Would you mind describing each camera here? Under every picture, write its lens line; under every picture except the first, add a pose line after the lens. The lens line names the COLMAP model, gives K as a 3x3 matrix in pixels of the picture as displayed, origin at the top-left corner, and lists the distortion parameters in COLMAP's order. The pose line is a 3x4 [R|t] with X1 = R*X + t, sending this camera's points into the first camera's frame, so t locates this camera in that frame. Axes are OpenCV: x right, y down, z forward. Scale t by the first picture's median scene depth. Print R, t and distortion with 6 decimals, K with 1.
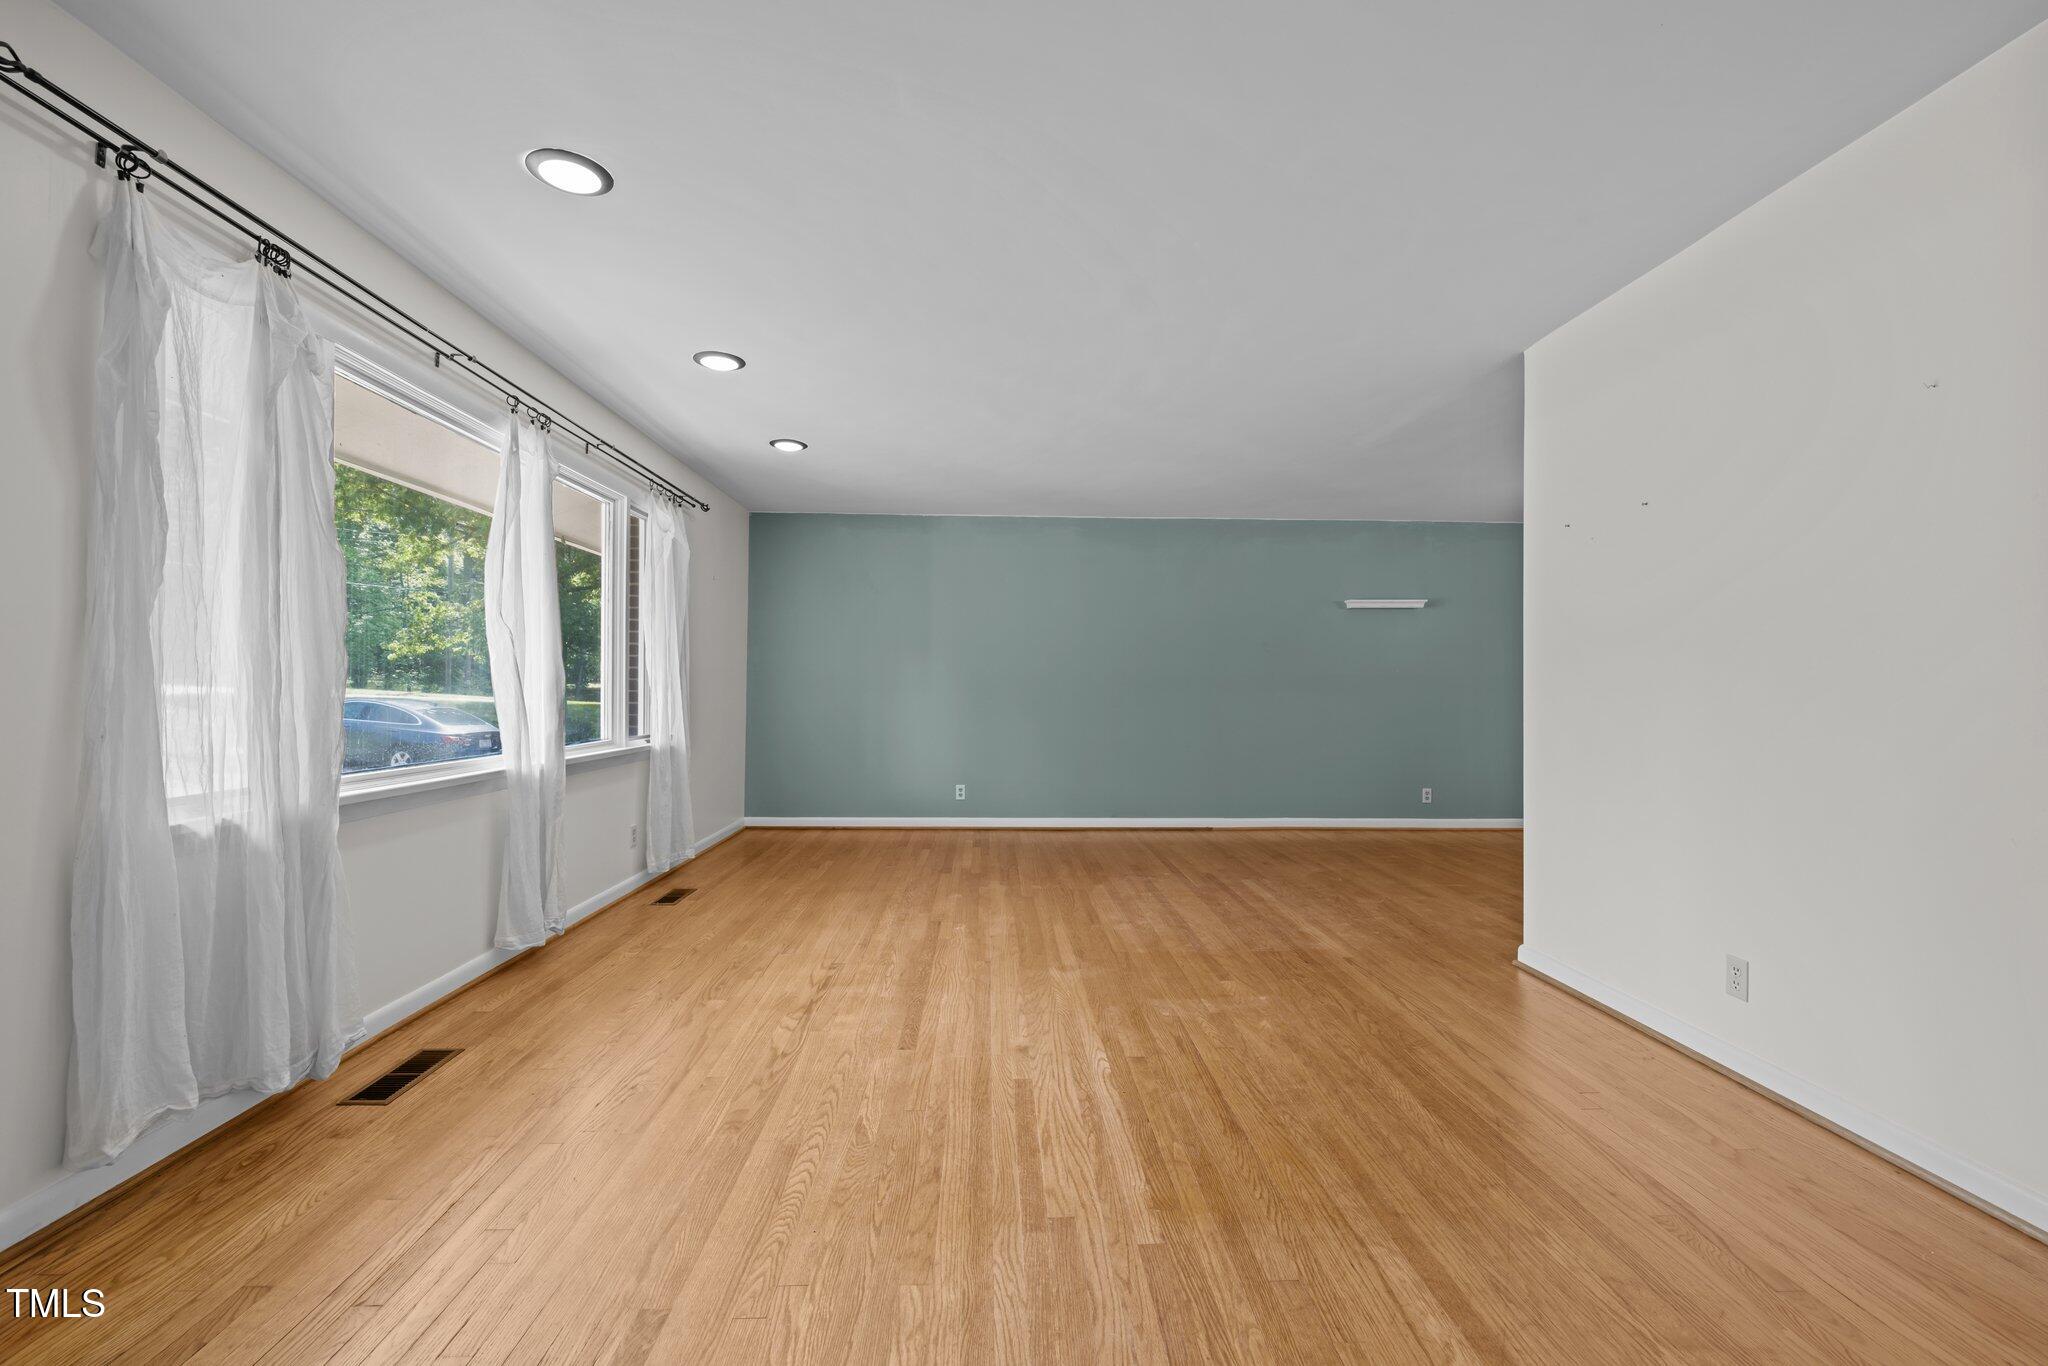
lens RADIAL K [[852.9, 0, 1021.6], [0, 852.9, 683.1], [0, 0, 1]] dist [-0.000049, 0.000802]
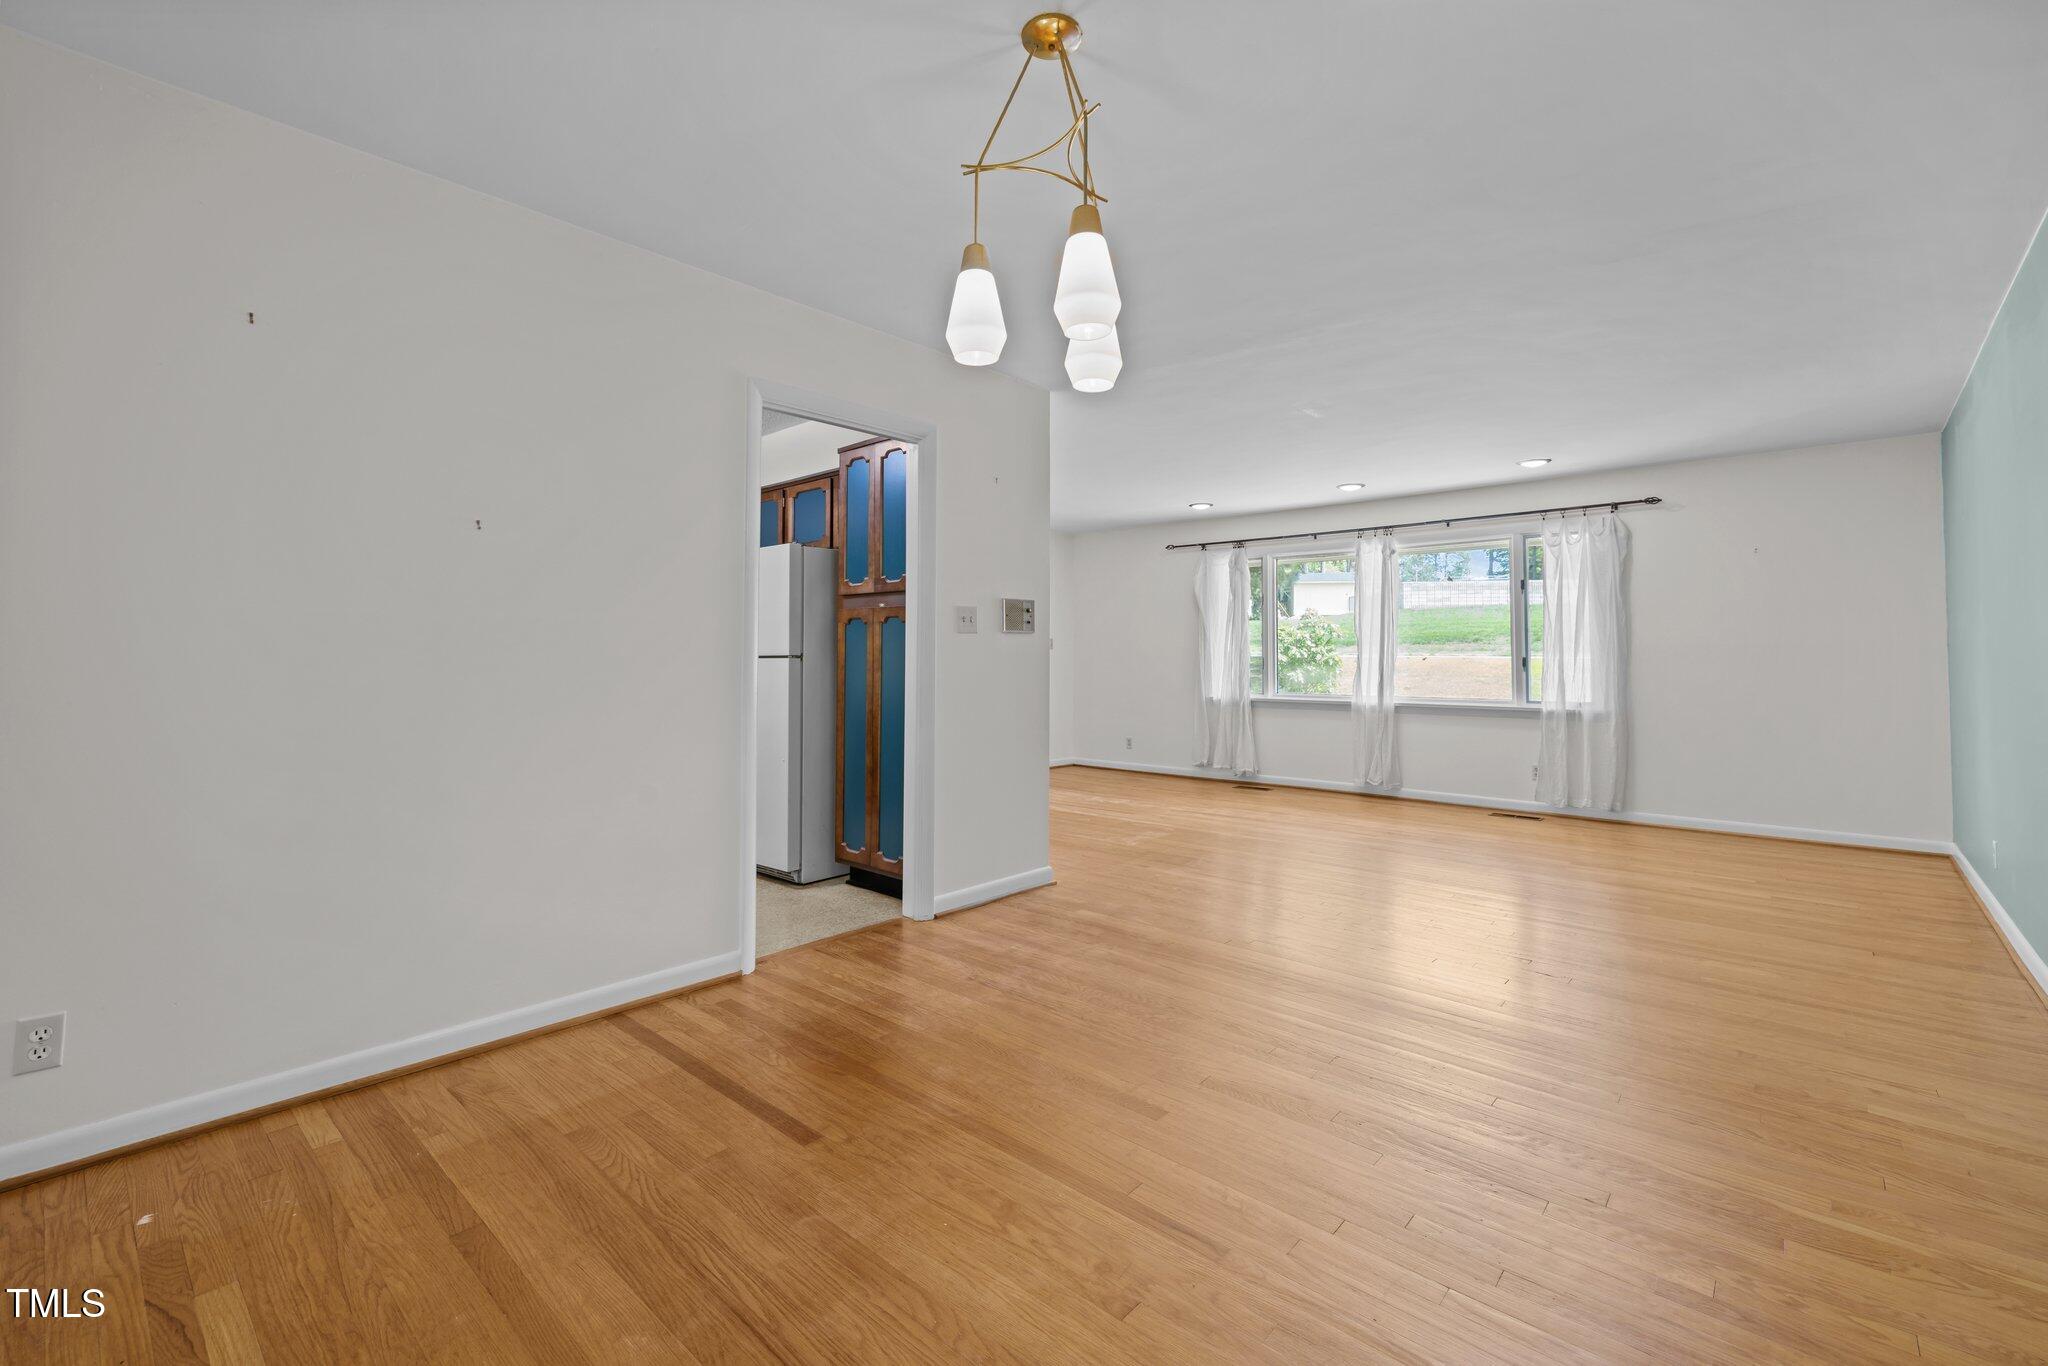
lens RADIAL K [[865.7, 0, 1020.6], [0, 865.7, 627.3], [0, 0, 1]] dist [-0.000475, 0.000076]
pose [[-0.698928, -0.038364, -0.714163, 1.977635], [-0.004072, 0.998758, -0.049667, 0.028038], [0.715181, -0.031806, -0.698215, 2.400805]]
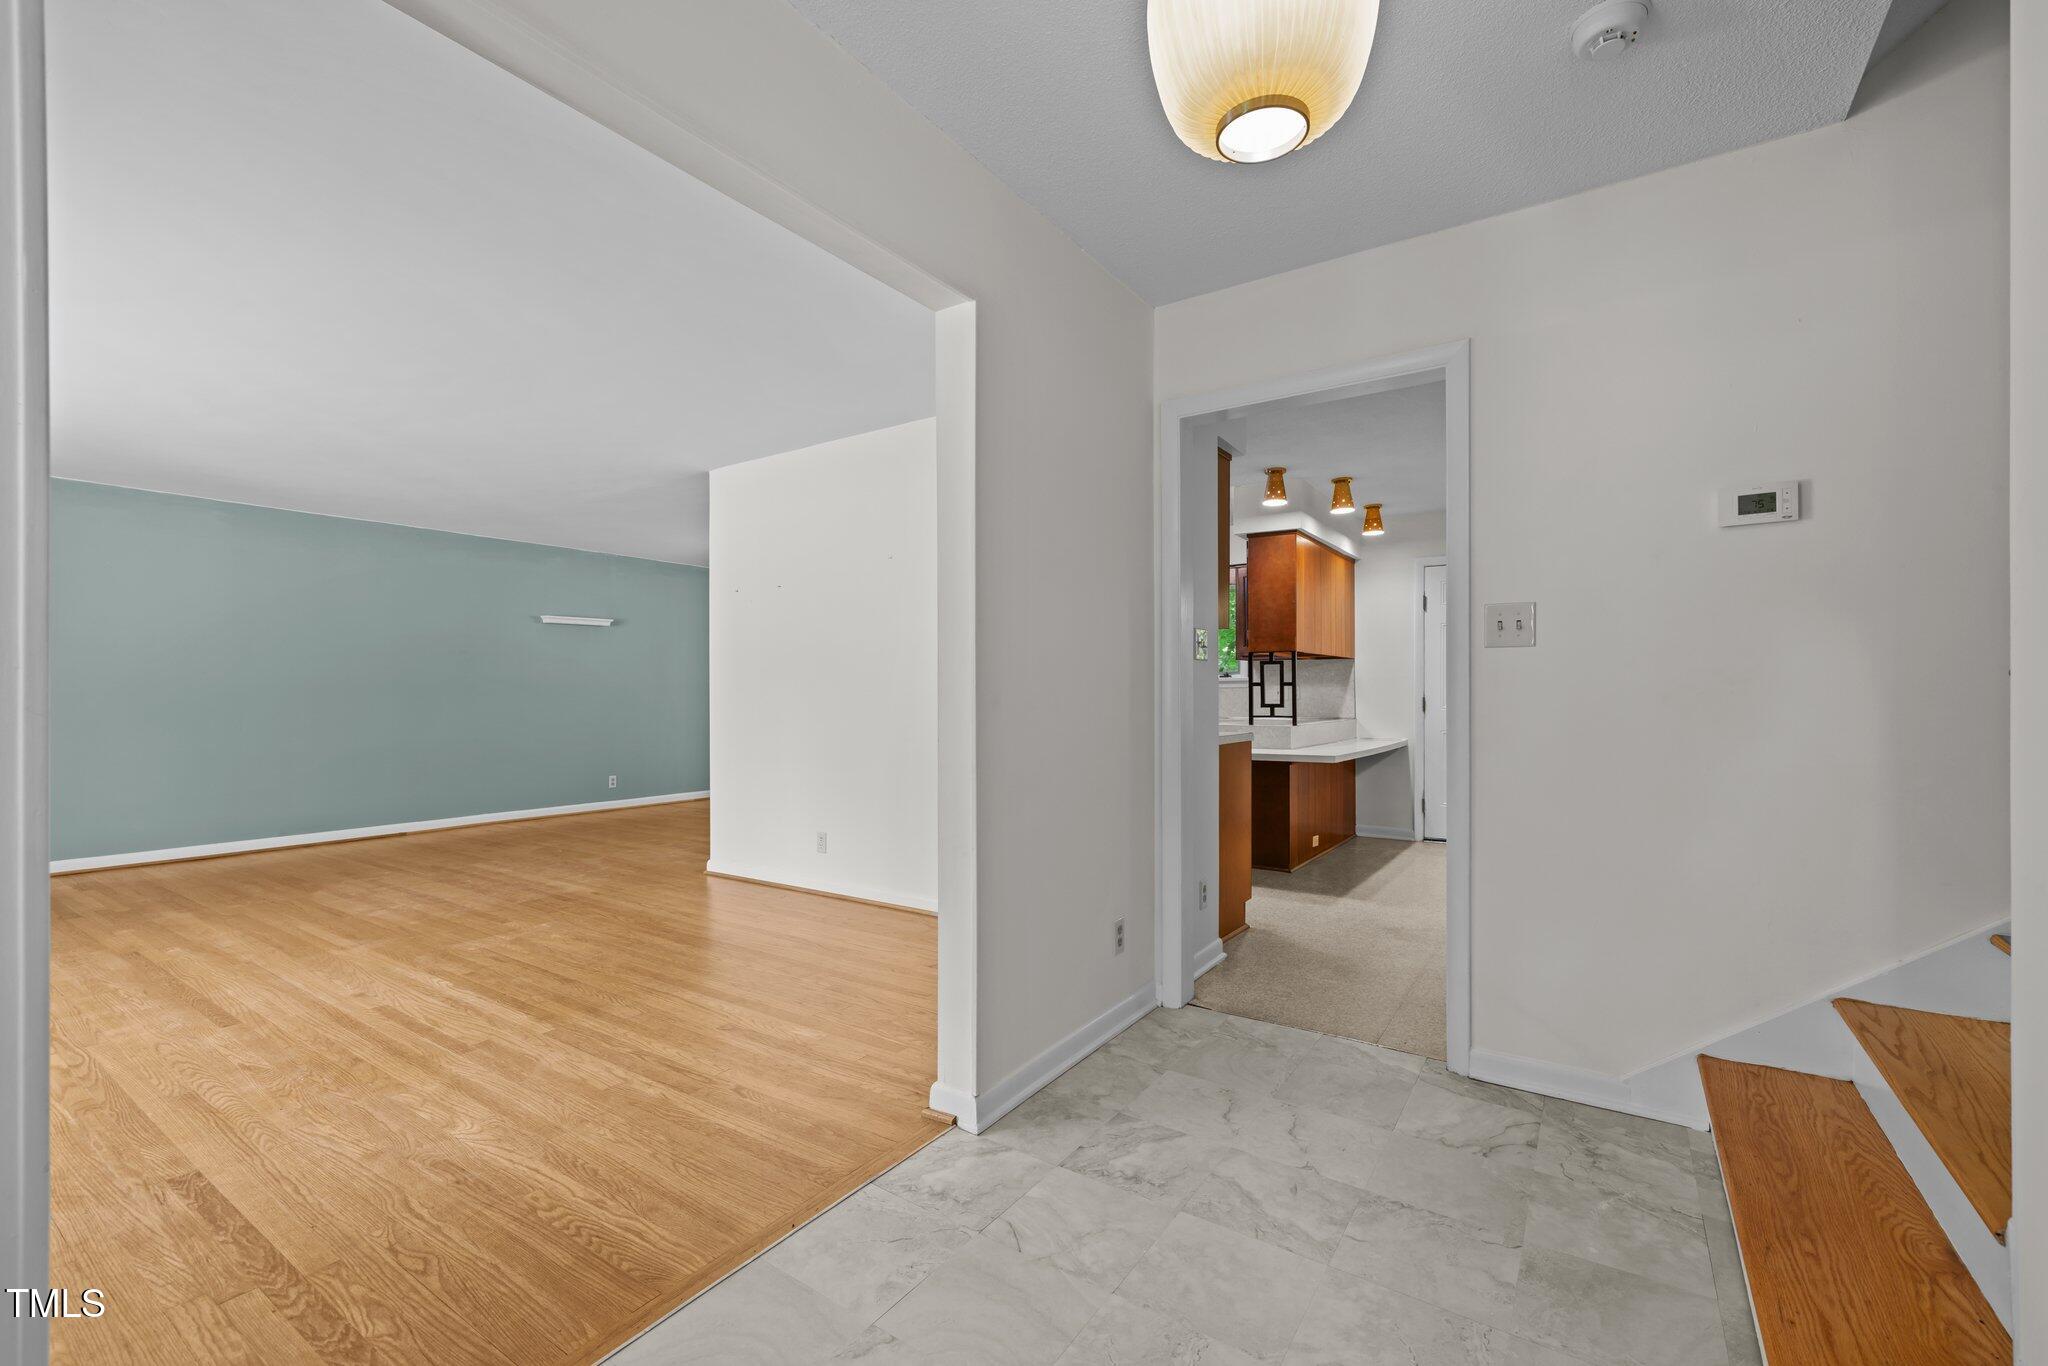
lens RADIAL K [[860.8, 0, 1014.2], [0, 860.8, 690.0], [0, 0, 1]] dist [-0.000406, -0.000096]
pose [[0.594416, -0.001880, 0.804155, -0.423714], [-0.000234, 0.999997, 0.002511, -0.003204], [-0.804157, -0.001681, 0.594414, -0.460784]]
